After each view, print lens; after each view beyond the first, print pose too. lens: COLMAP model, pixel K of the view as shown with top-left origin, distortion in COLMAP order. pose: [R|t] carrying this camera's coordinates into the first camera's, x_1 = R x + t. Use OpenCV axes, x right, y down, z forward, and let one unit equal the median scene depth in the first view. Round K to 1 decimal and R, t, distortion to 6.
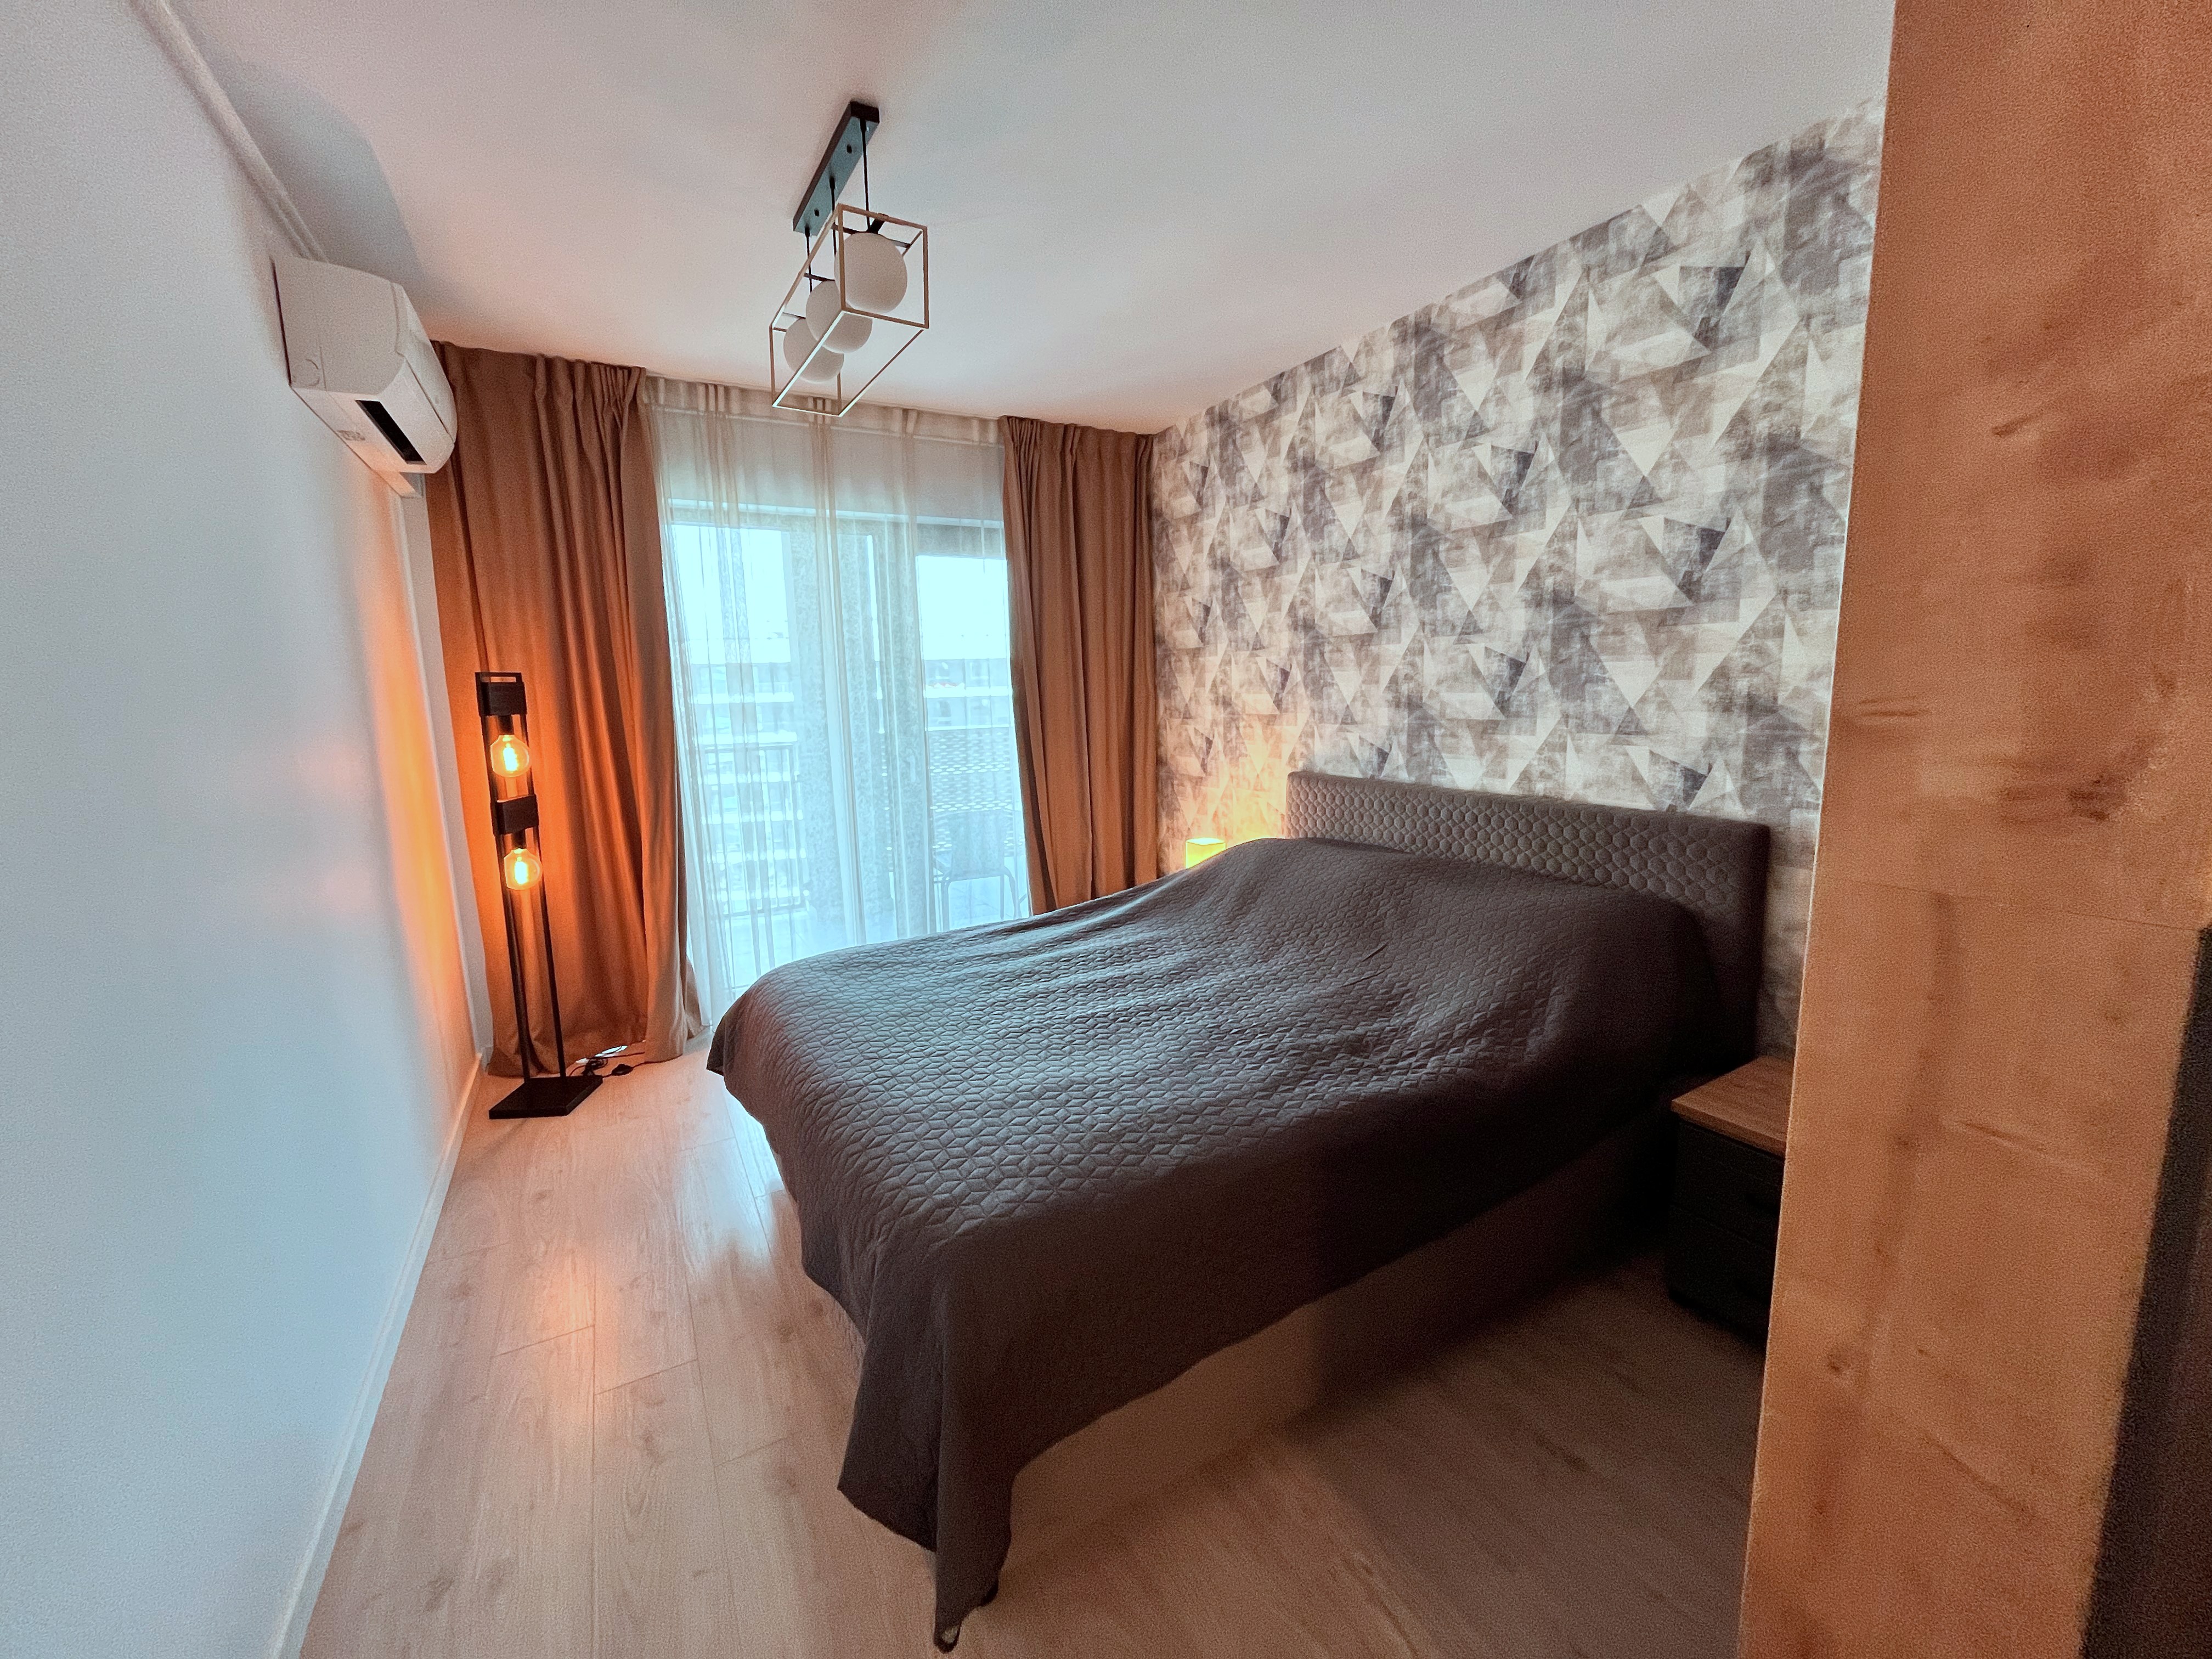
lens RADIAL K [[898.0, 0, 1106.5], [0, 898.0, 820.8], [0, 0, 1]] dist [-0.001213, -0.000024]
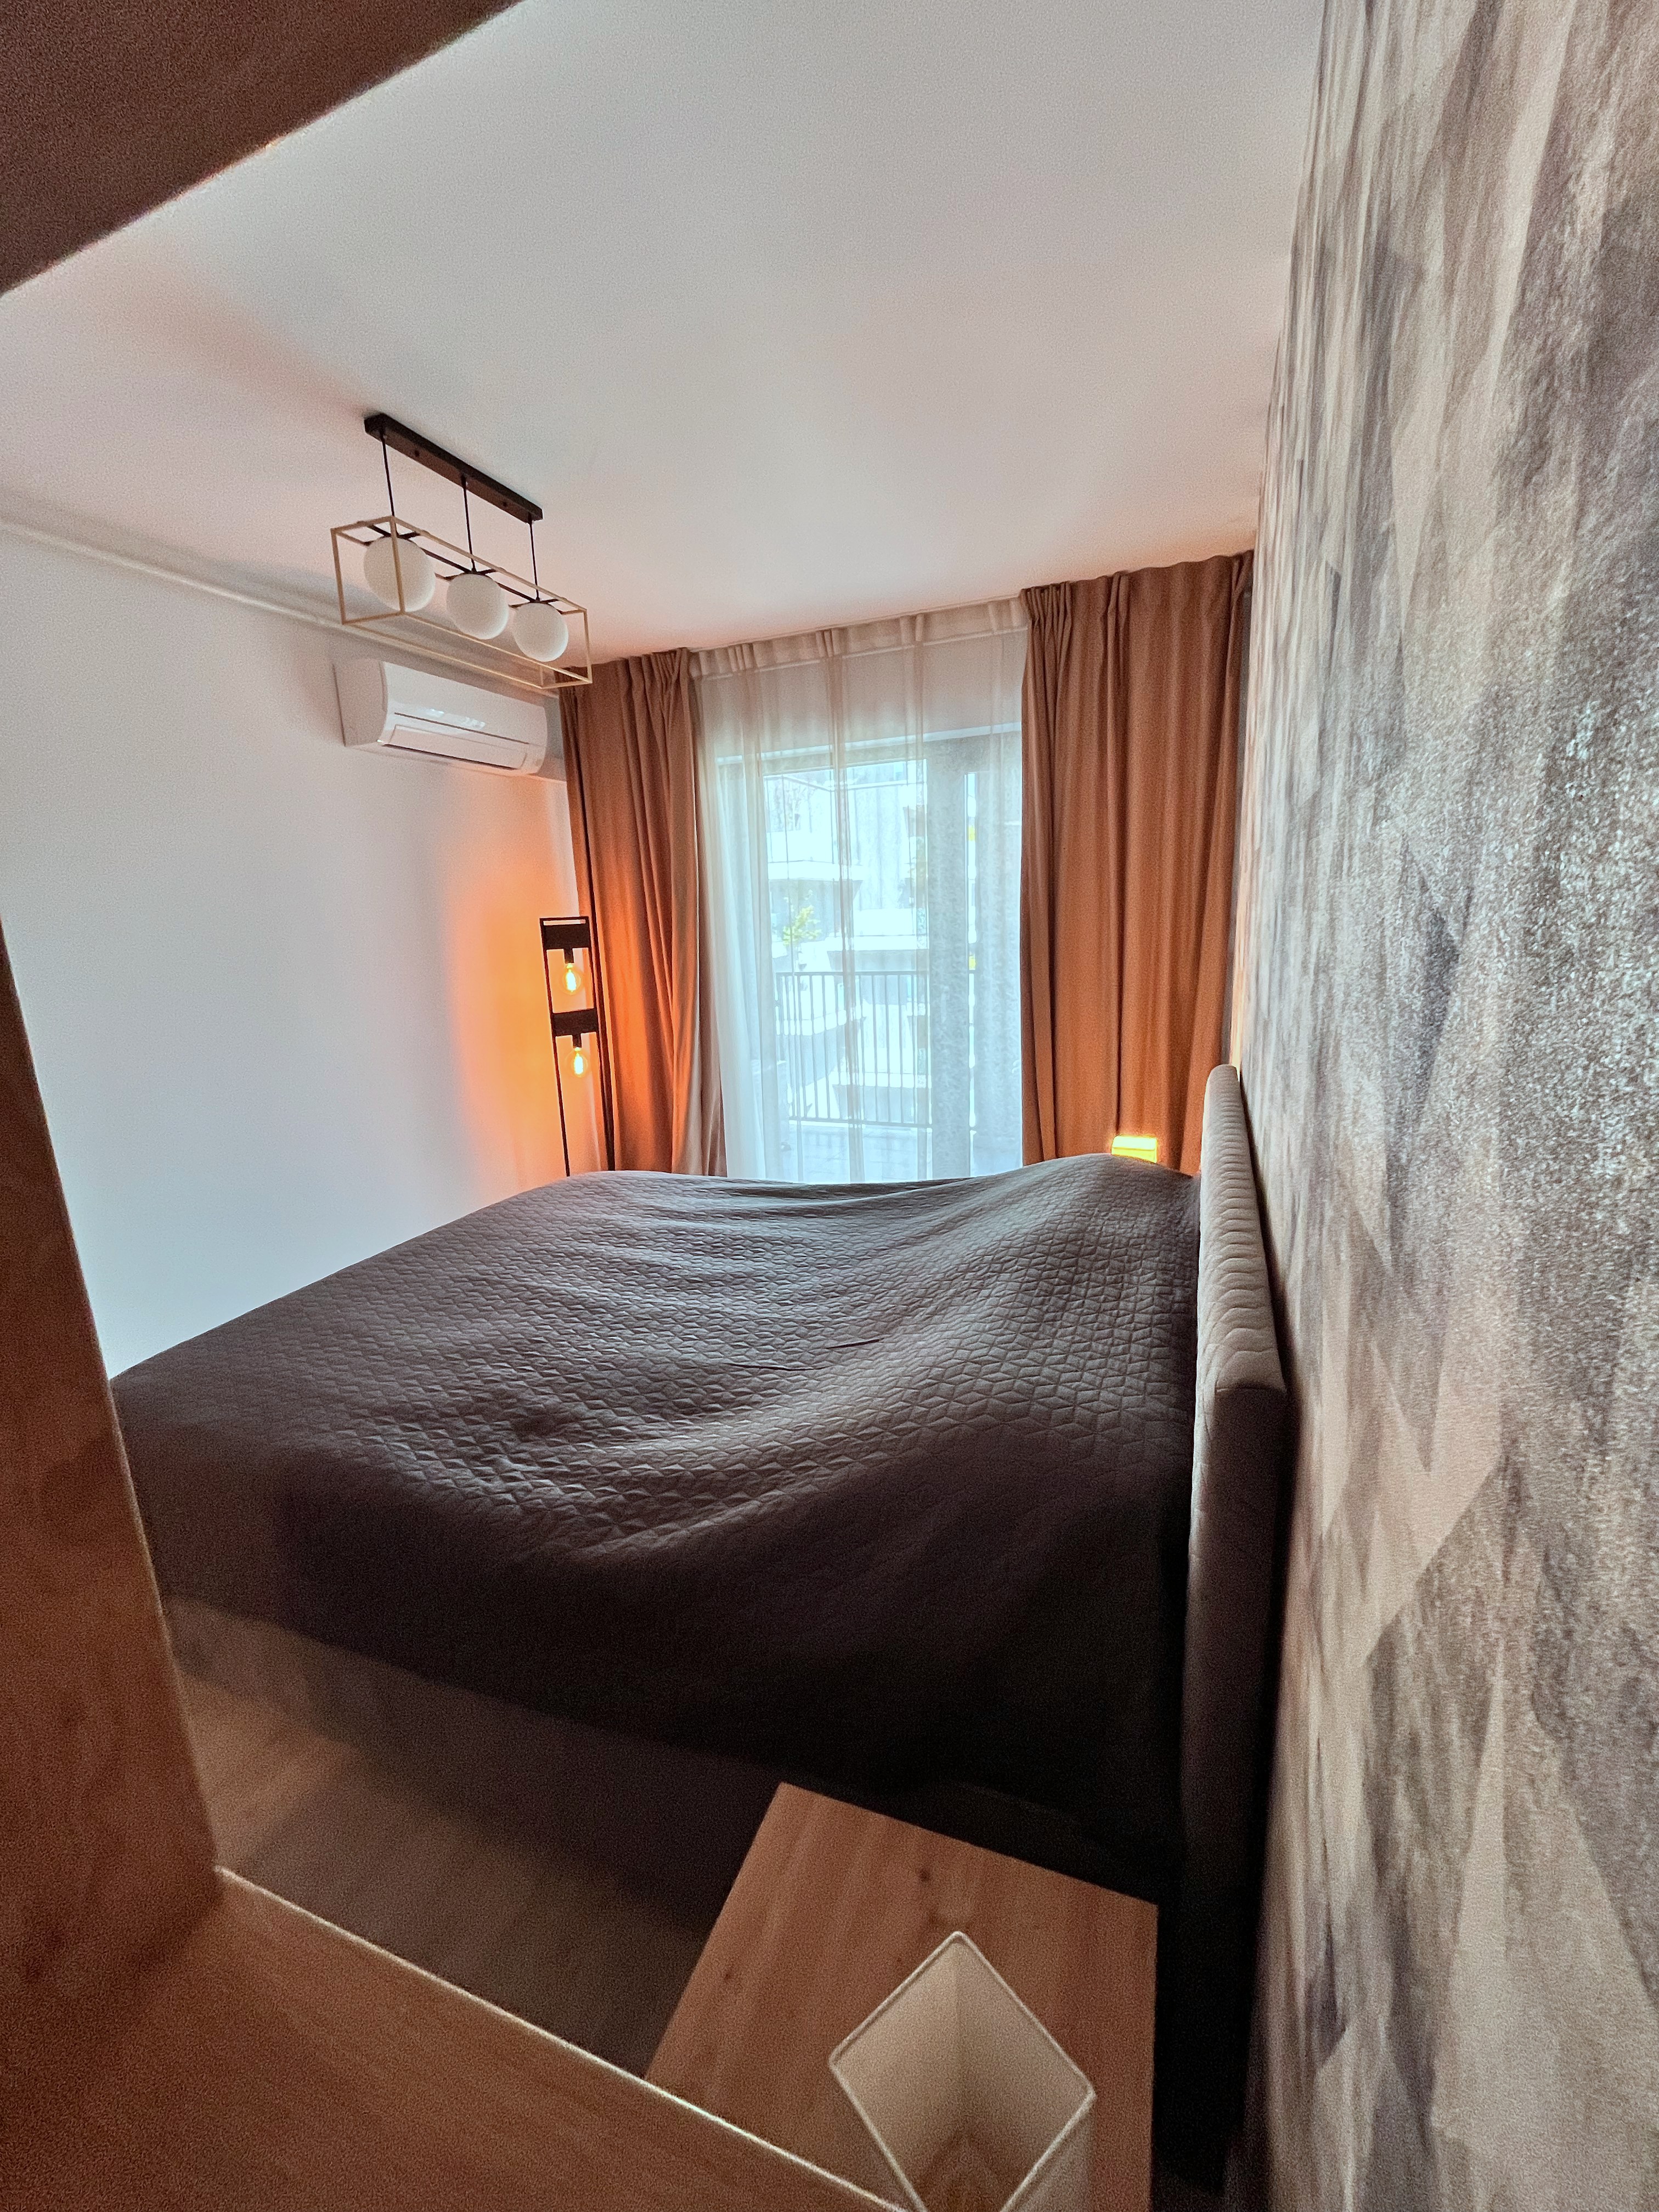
lens RADIAL K [[898.0, 0, 840.7], [0, 898.0, 1107.9], [0, 0, 1]] dist [-0.001213, -0.000024]
pose [[0.622884, 0.167103, -0.764259, 0.876306], [-0.096744, 0.985876, 0.136711, -0.140044], [0.776309, -0.011218, 0.630253, 0.615156]]
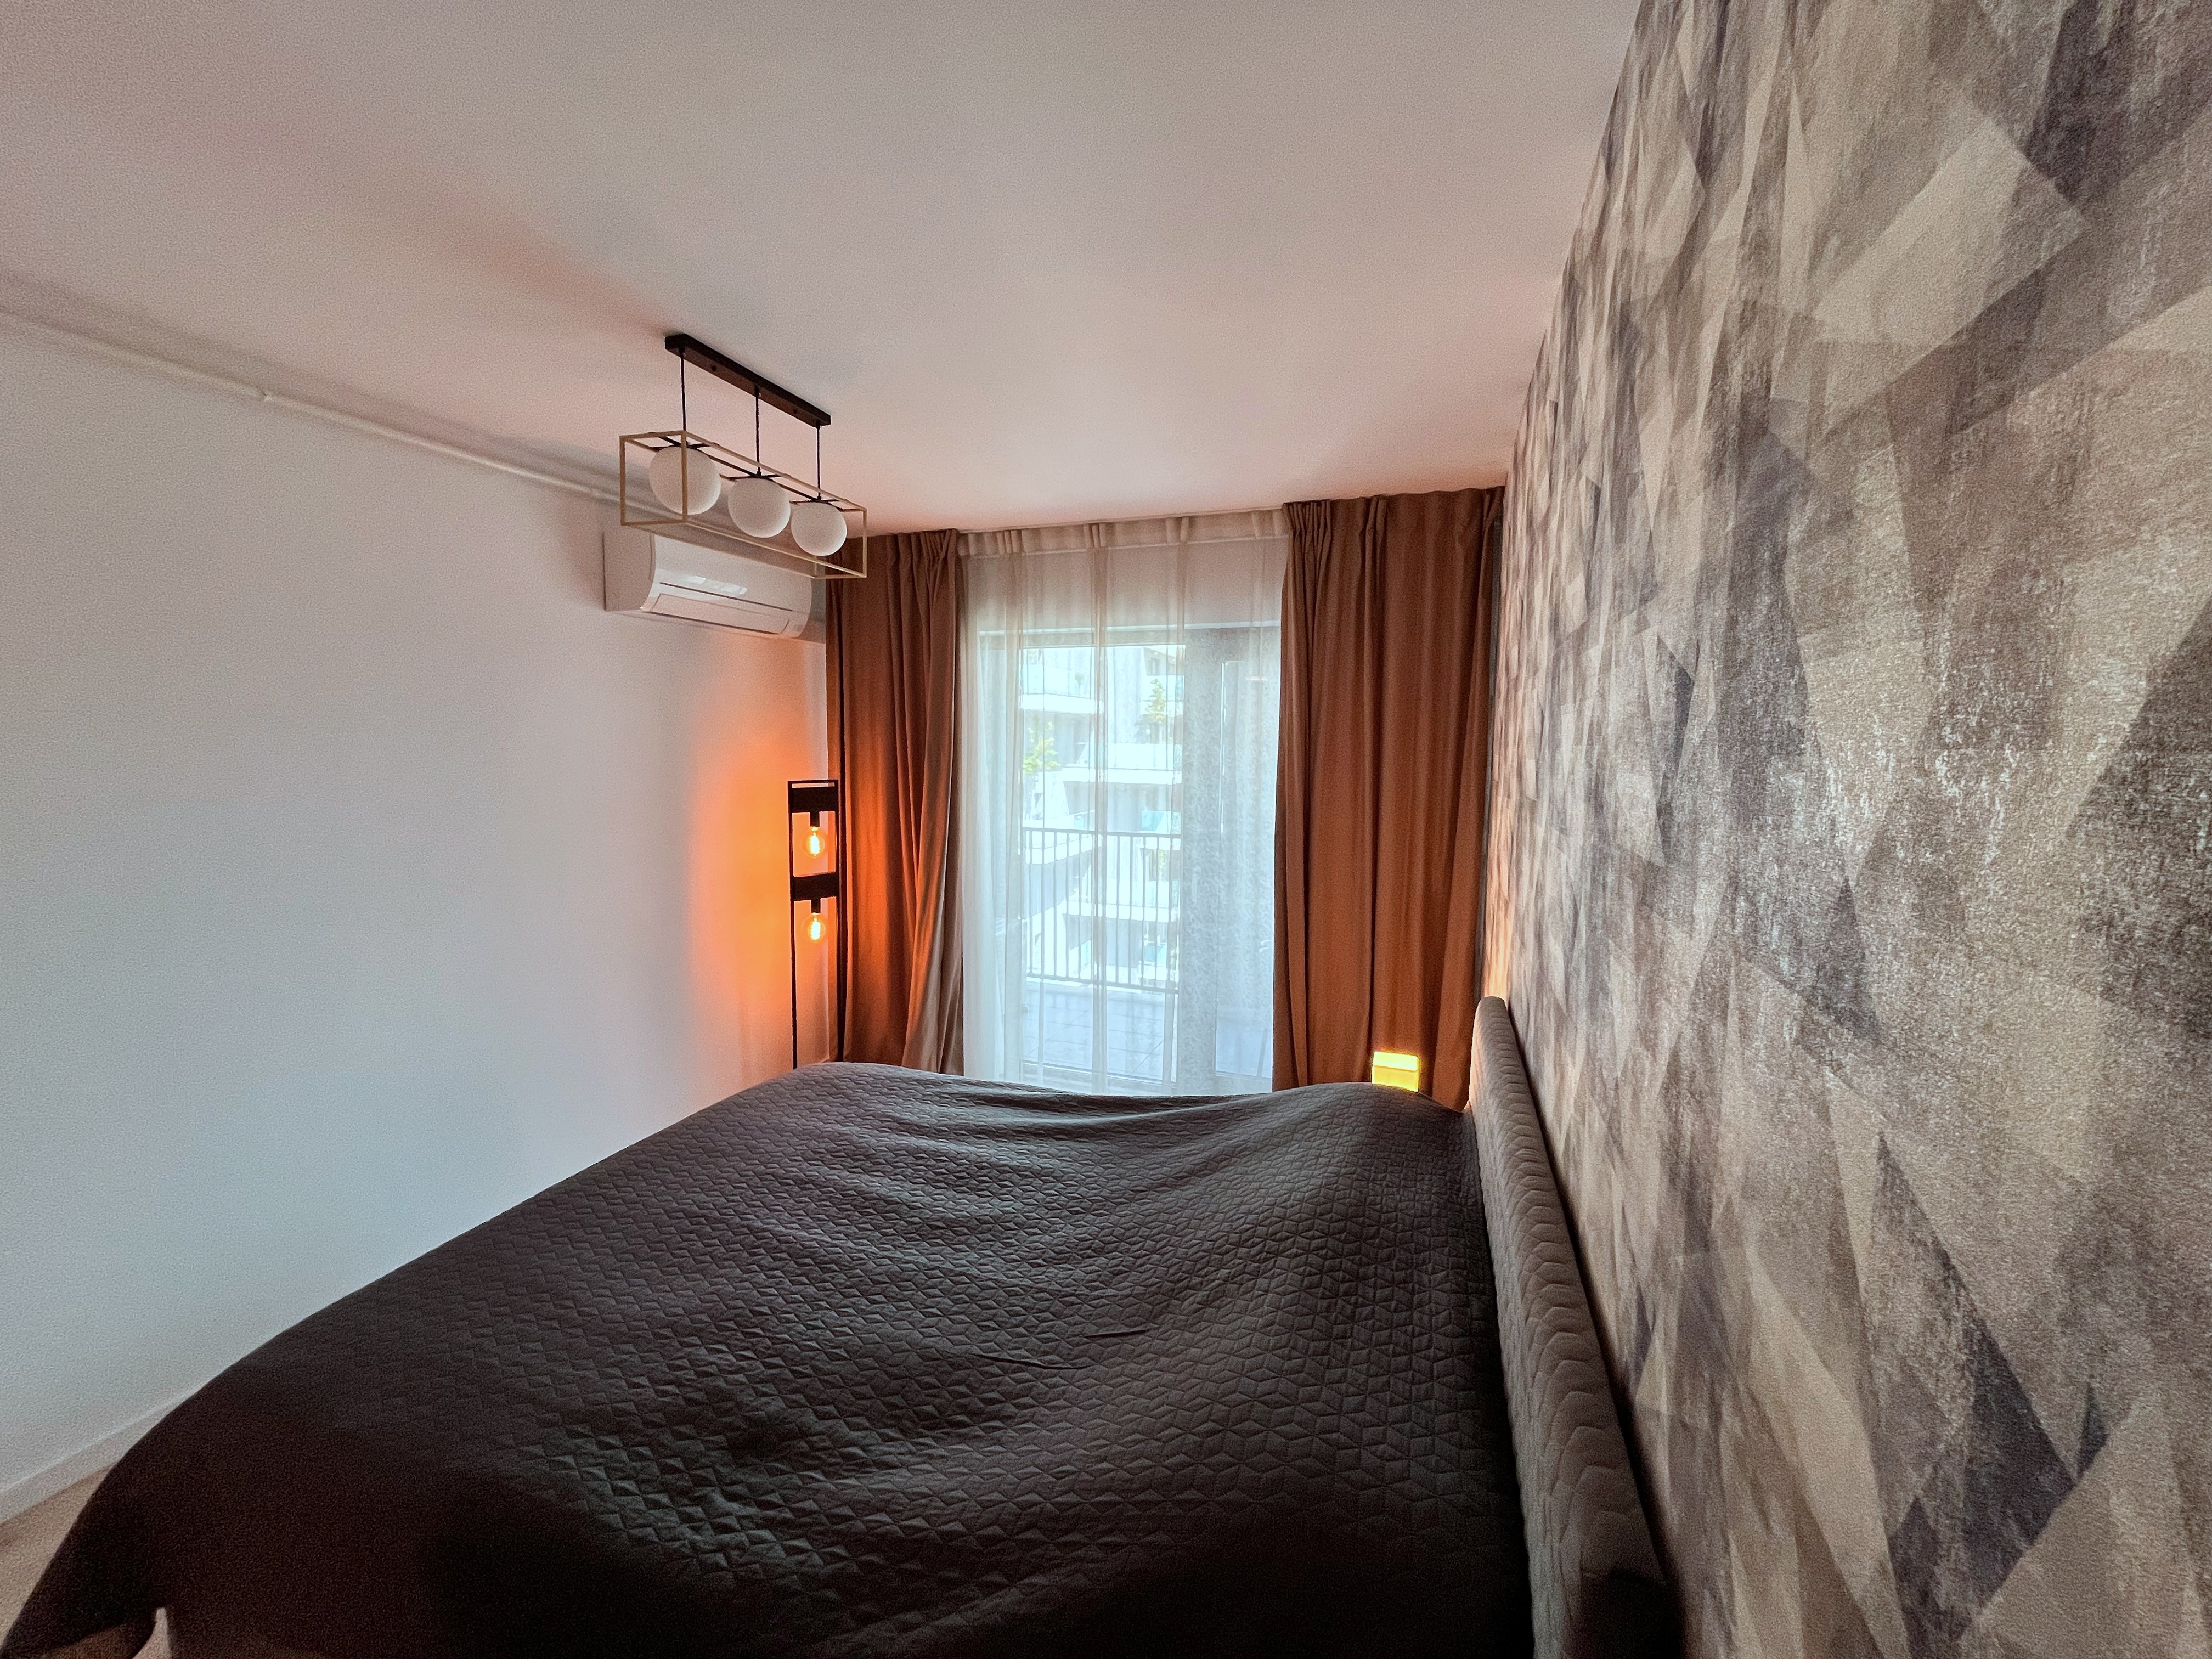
lens RADIAL K [[898.0, 0, 1115.1], [0, 898.0, 819.4], [0, 0, 1]] dist [-0.001213, -0.000024]
pose [[0.654813, 0.099374, -0.749229, 0.812472], [-0.142279, 0.989802, 0.006933, -0.236949], [0.742278, 0.102060, 0.662274, 0.602479]]
